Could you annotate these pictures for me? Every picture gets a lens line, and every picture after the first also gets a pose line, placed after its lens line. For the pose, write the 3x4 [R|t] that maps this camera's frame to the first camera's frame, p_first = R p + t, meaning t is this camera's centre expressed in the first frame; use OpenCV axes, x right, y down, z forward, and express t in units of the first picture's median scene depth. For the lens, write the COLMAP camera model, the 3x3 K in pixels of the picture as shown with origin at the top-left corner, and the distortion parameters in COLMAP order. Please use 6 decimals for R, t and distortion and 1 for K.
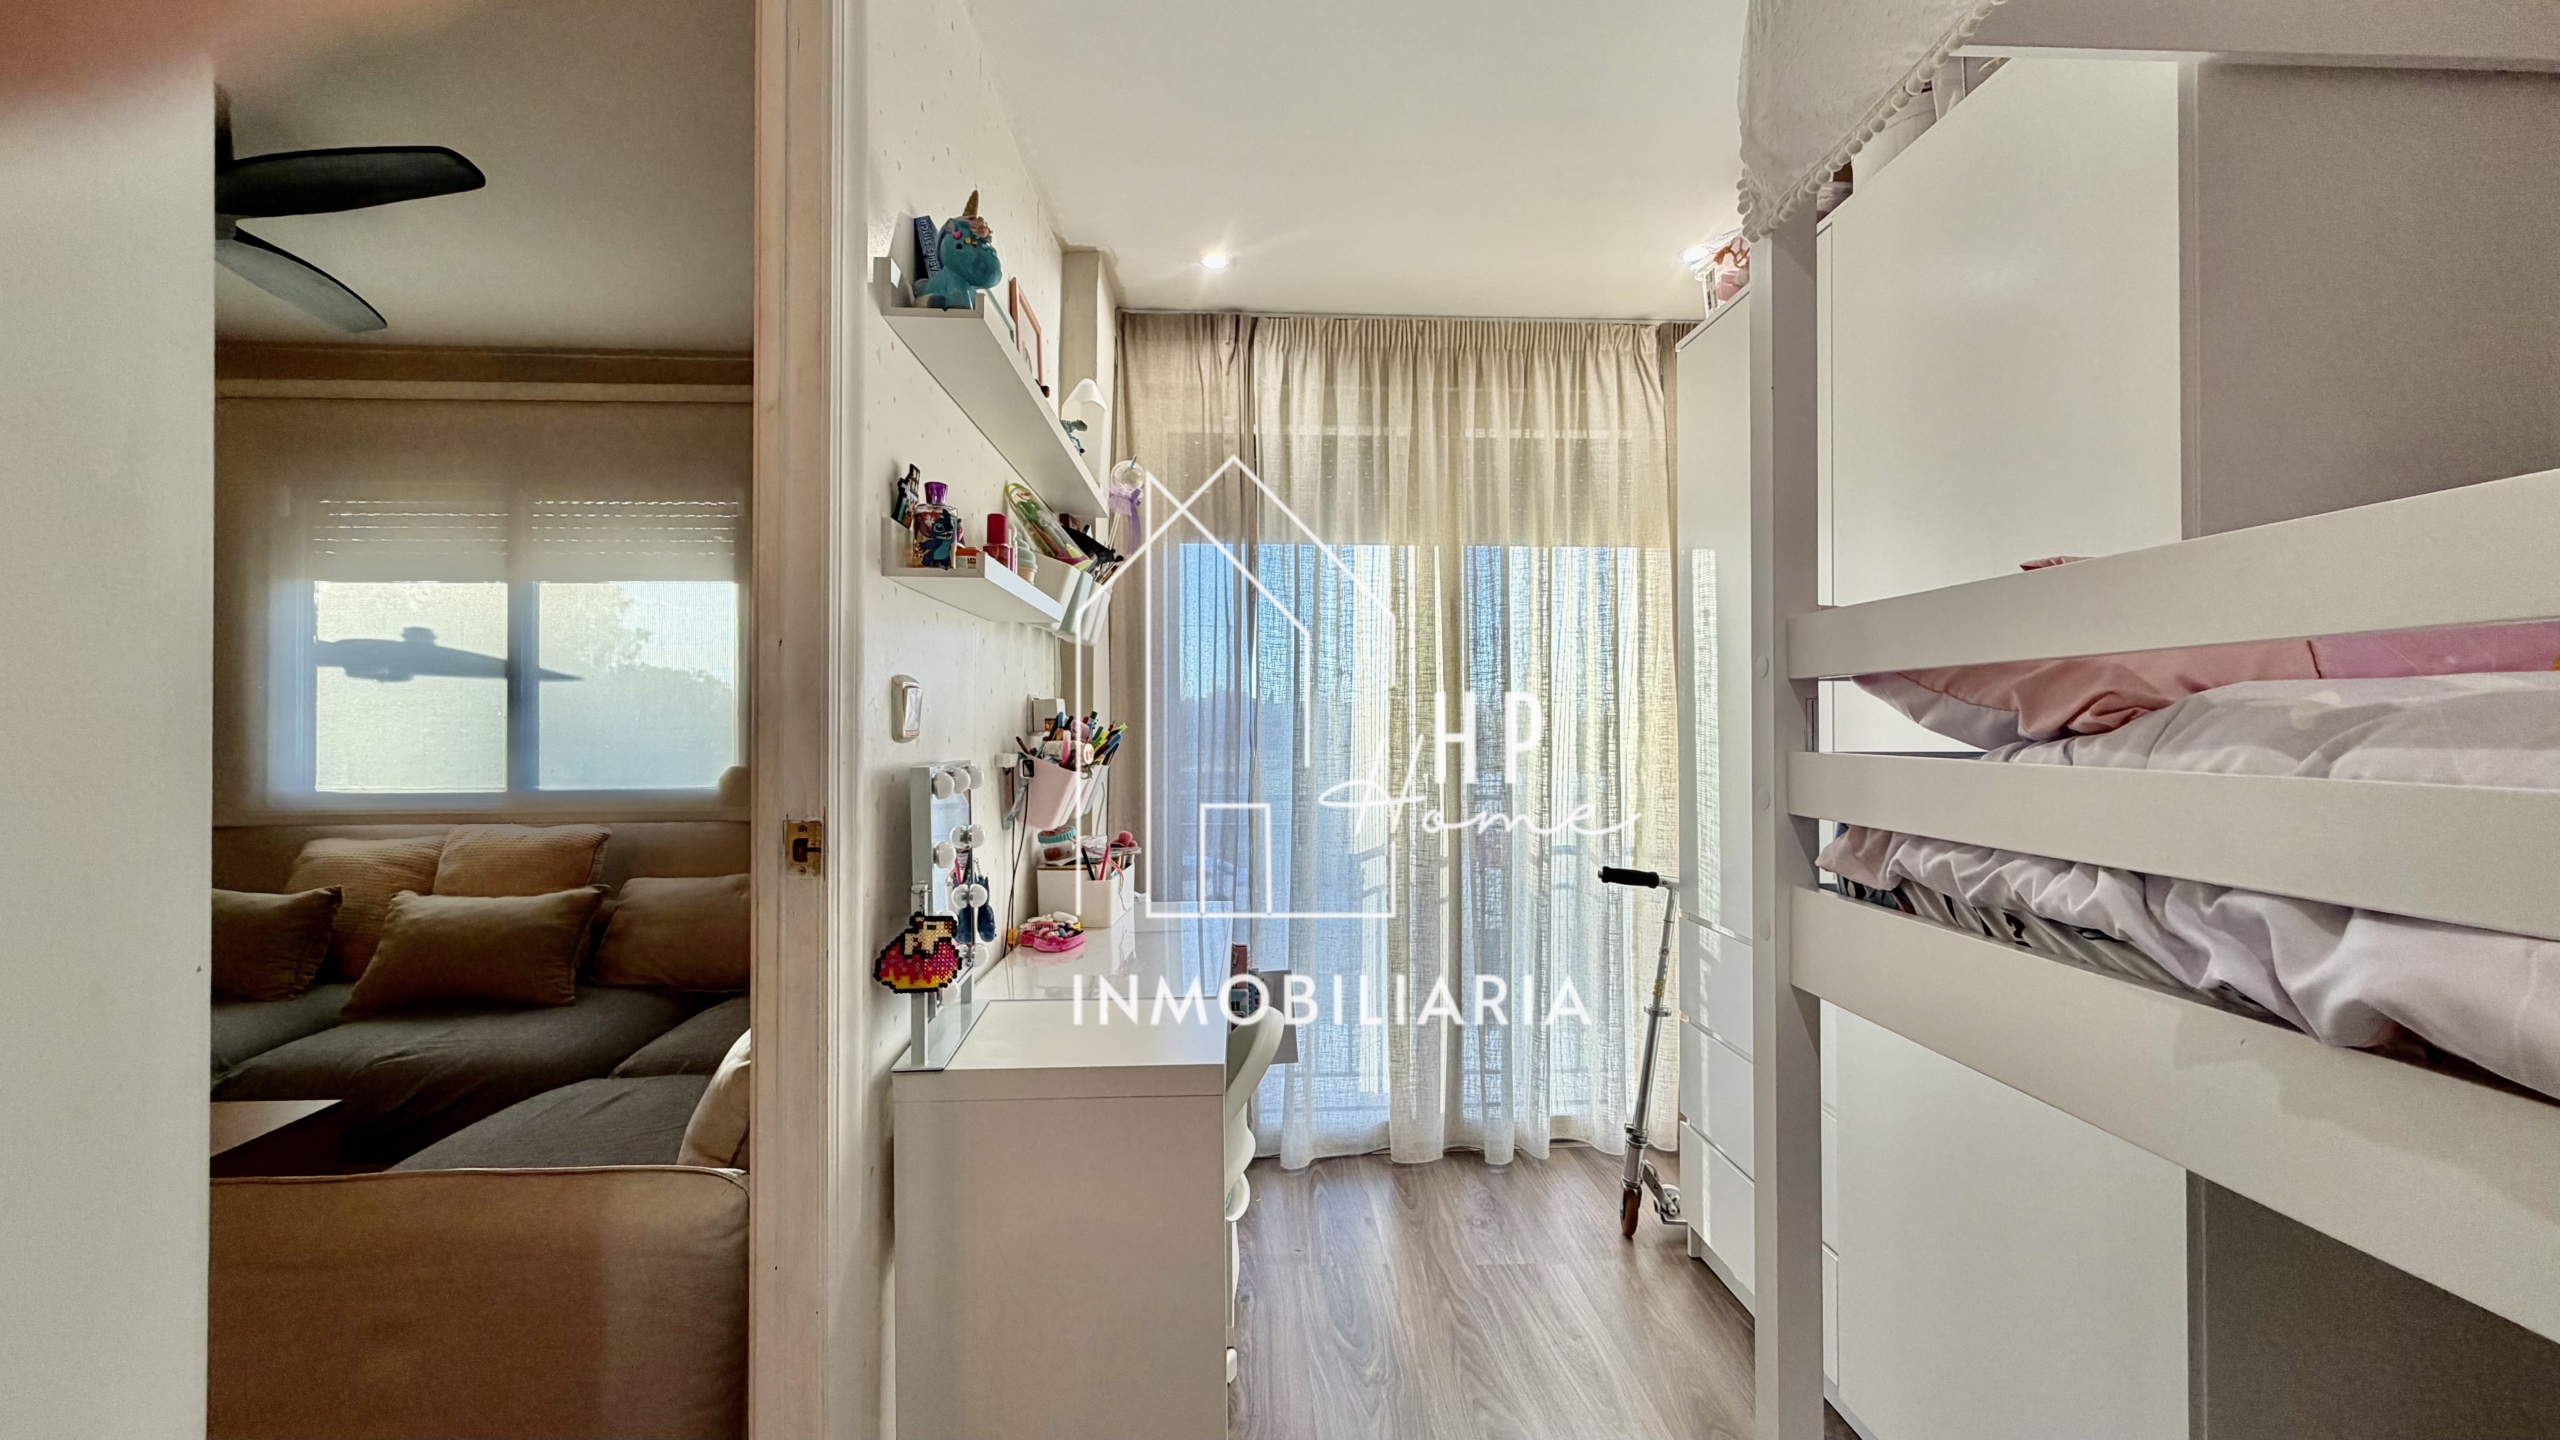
lens RADIAL K [[981.5, 0, 1275.8], [0, 981.5, 694.0], [0, 0, 1]] dist [-0.001002, -0.000073]
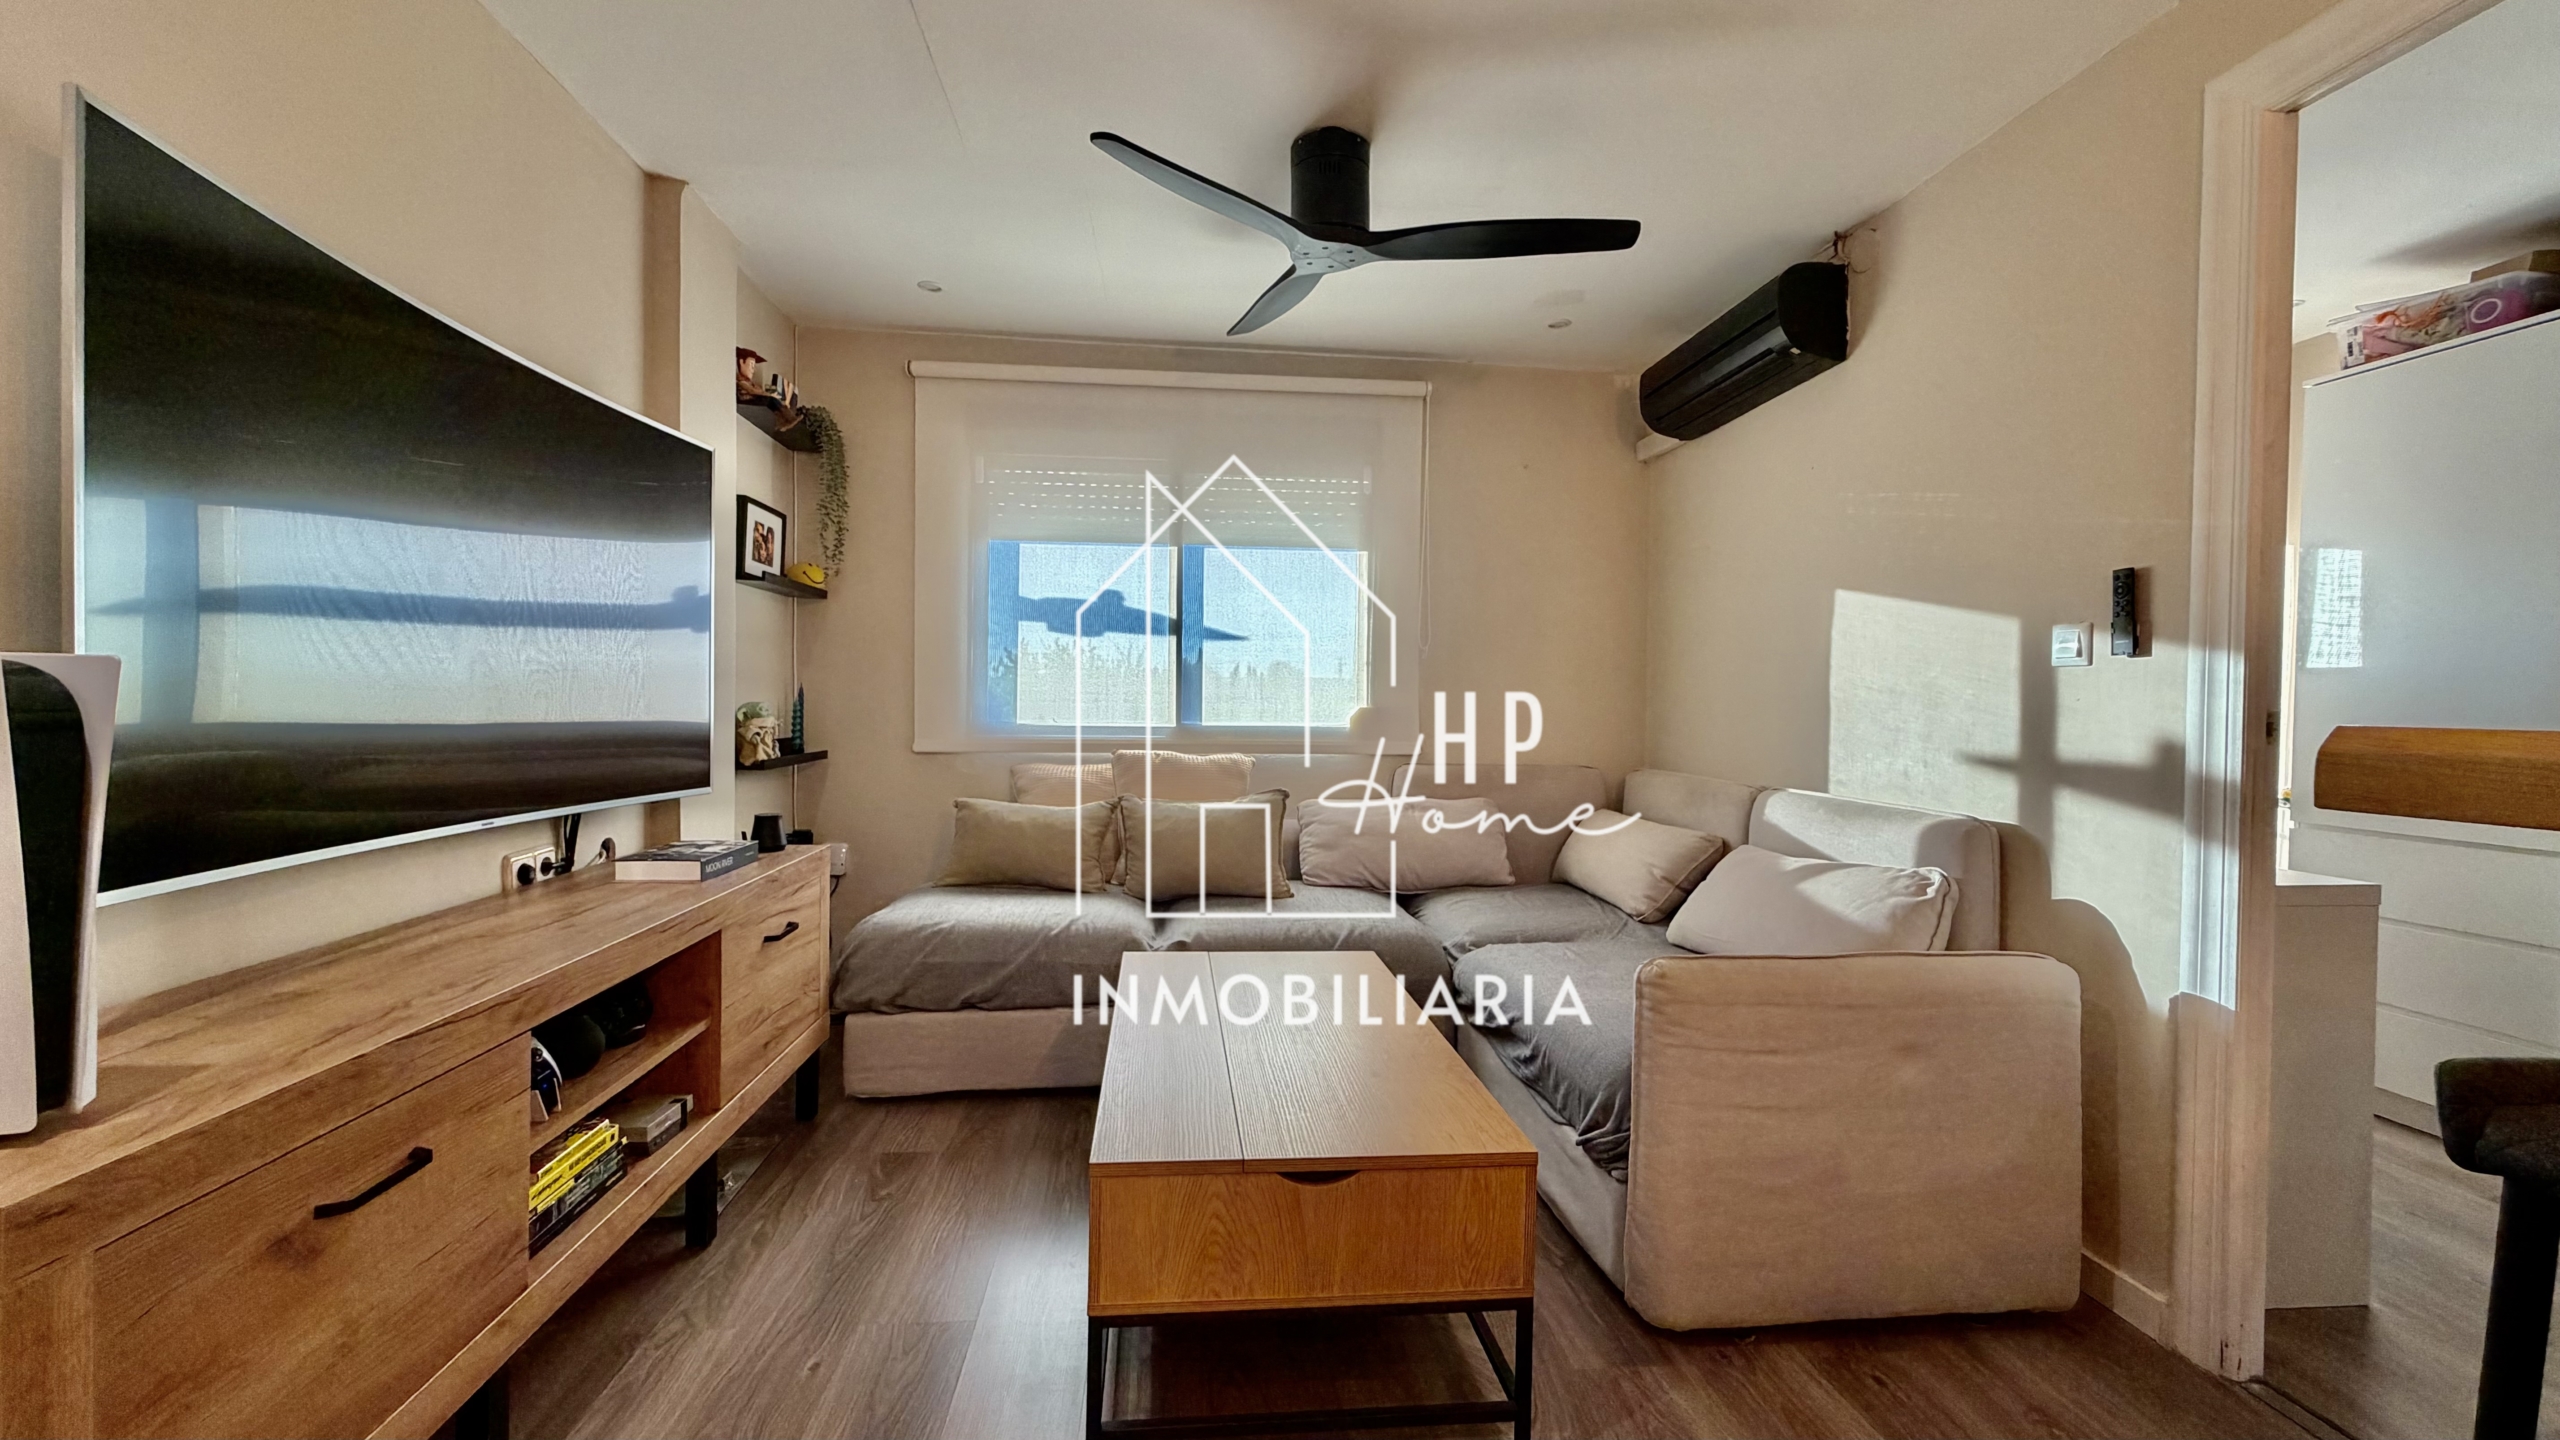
lens RADIAL K [[1024.6, 0, 1272.9], [0, 1024.6, 716.9], [0, 0, 1]] dist [-0.002160, -0.000226]
pose [[0.998249, 0.015888, 0.056974, -0.739681], [-0.017243, 0.999578, 0.023363, 0.047376], [-0.056578, -0.024305, 0.998102, -0.181747]]
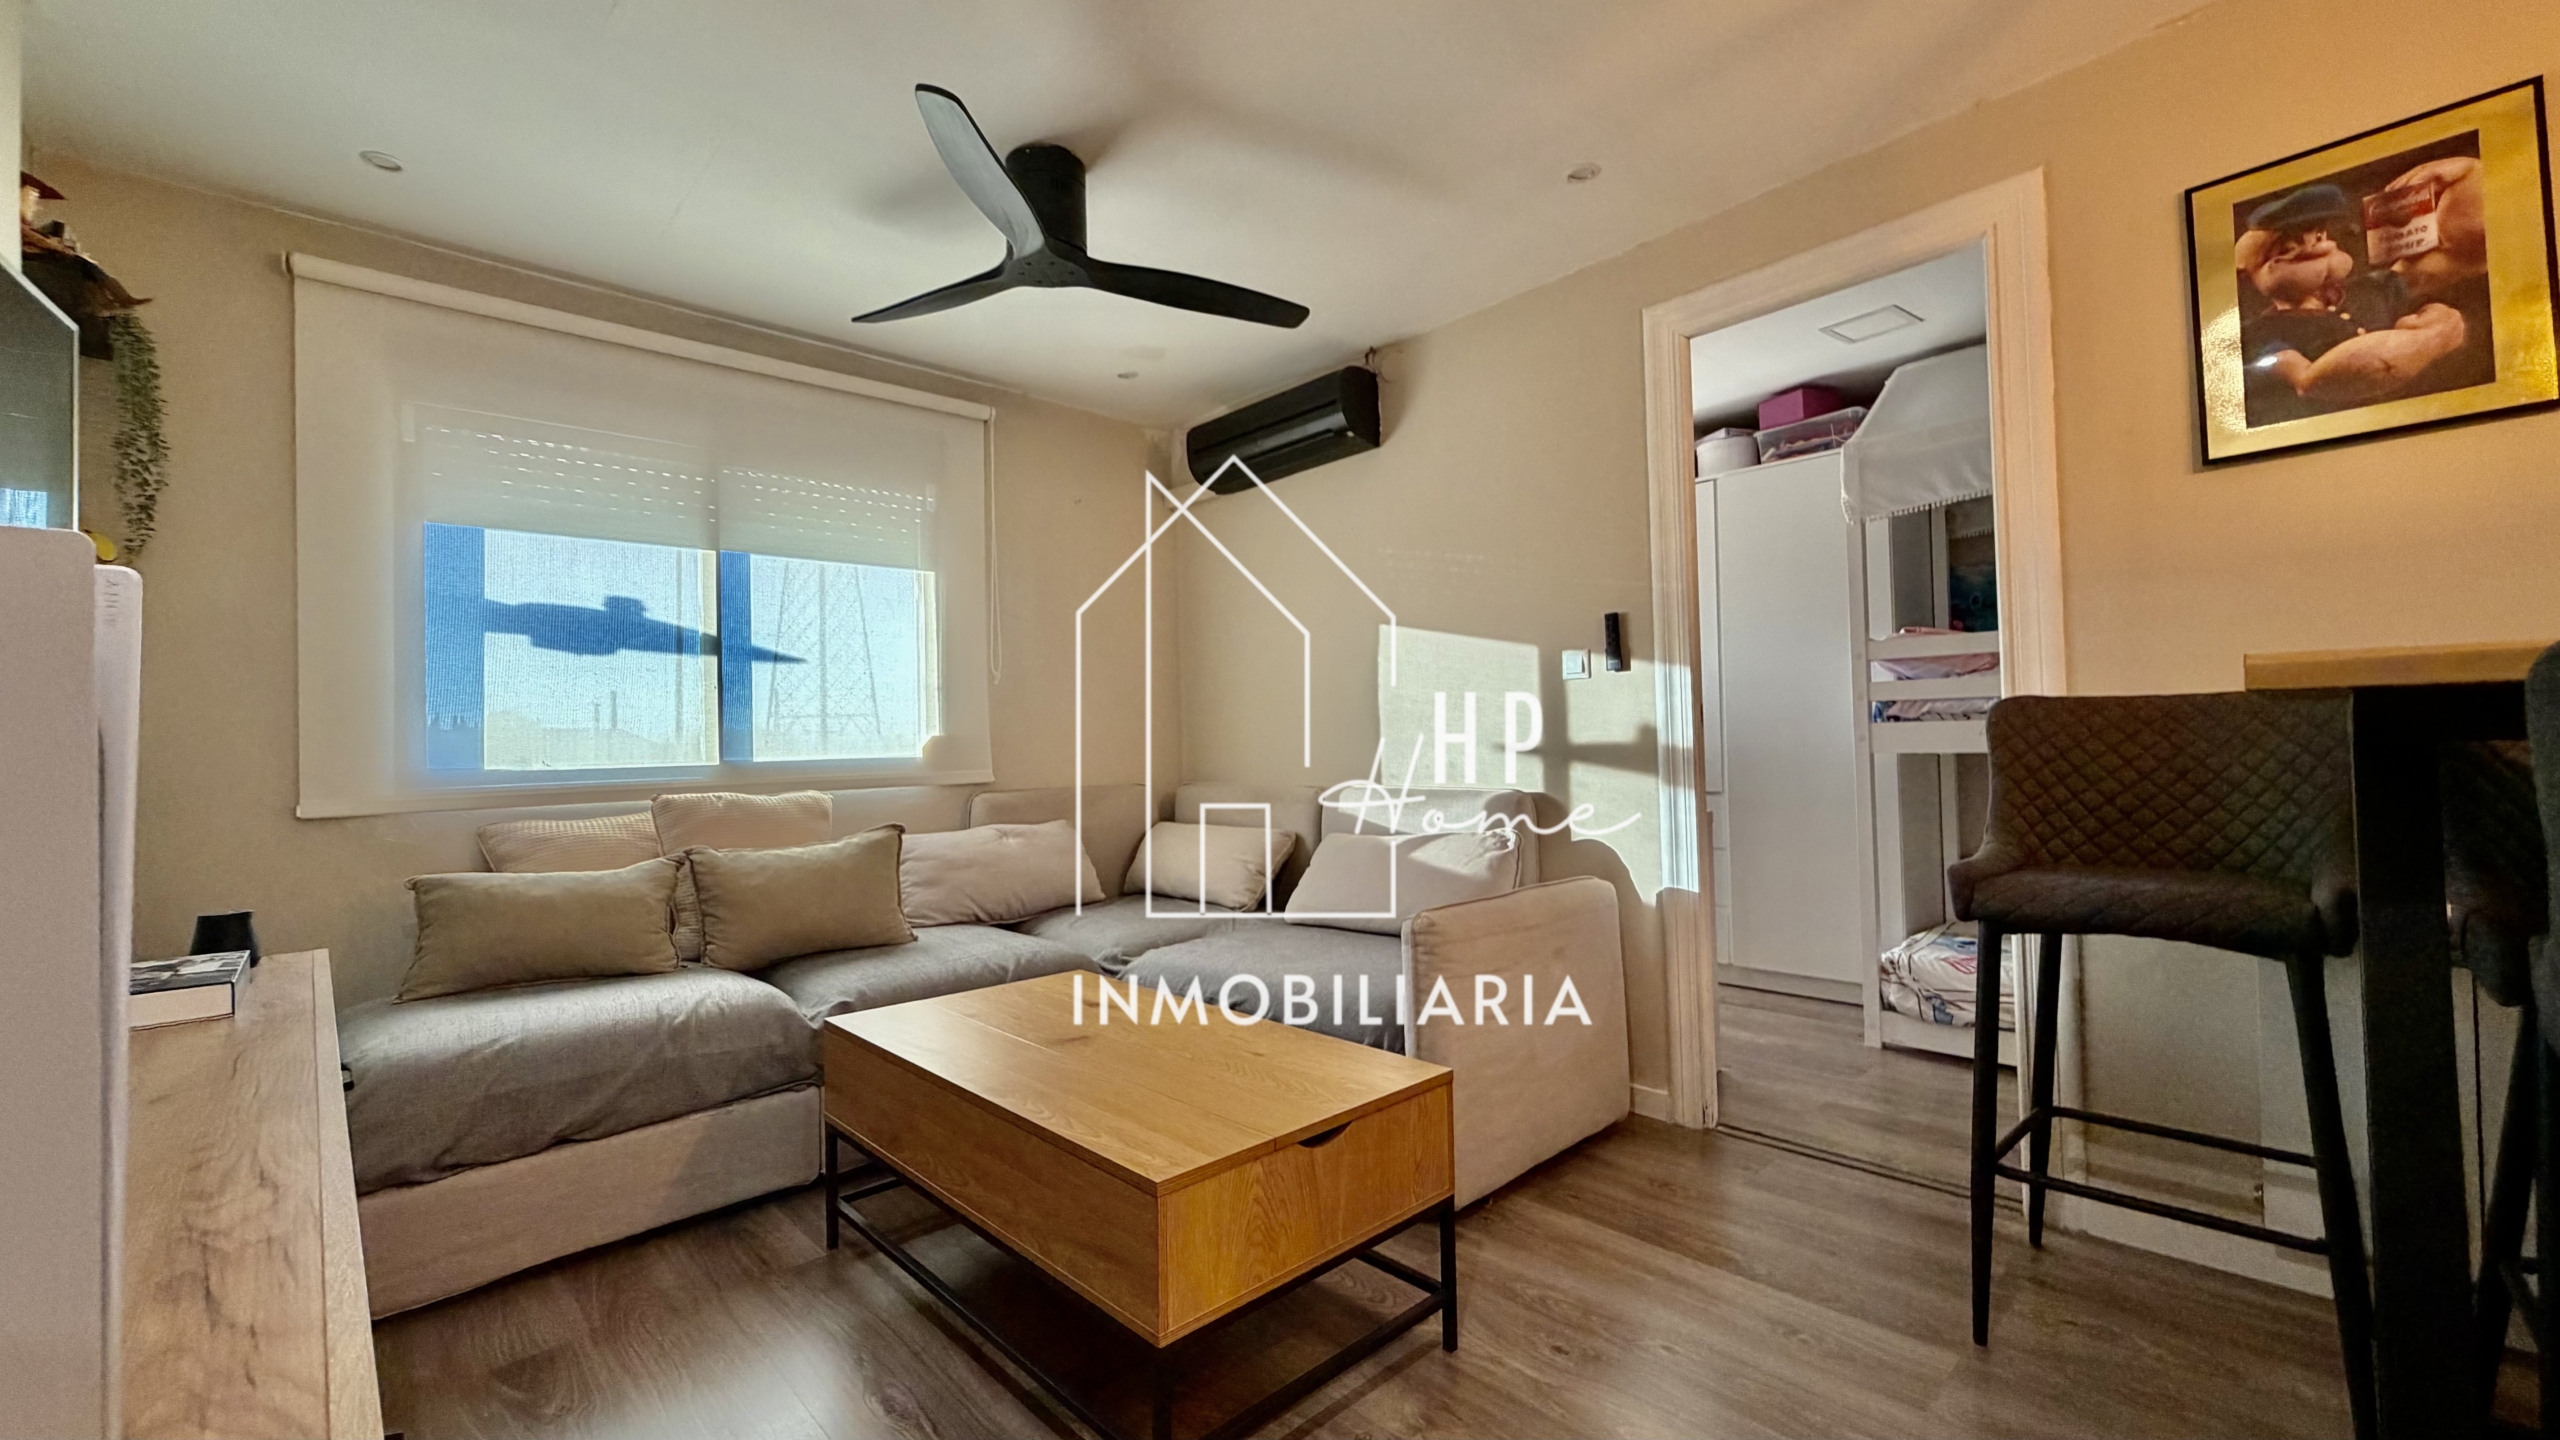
lens RADIAL K [[1024.6, 0, 1272.9], [0, 1024.6, 716.9], [0, 0, 1]] dist [-0.002160, -0.000226]
pose [[0.755079, 0.000844, 0.655633, -1.026531], [0.016524, 0.999657, -0.020317, 0.070937], [-0.655425, 0.026175, 0.754807, -0.092634]]
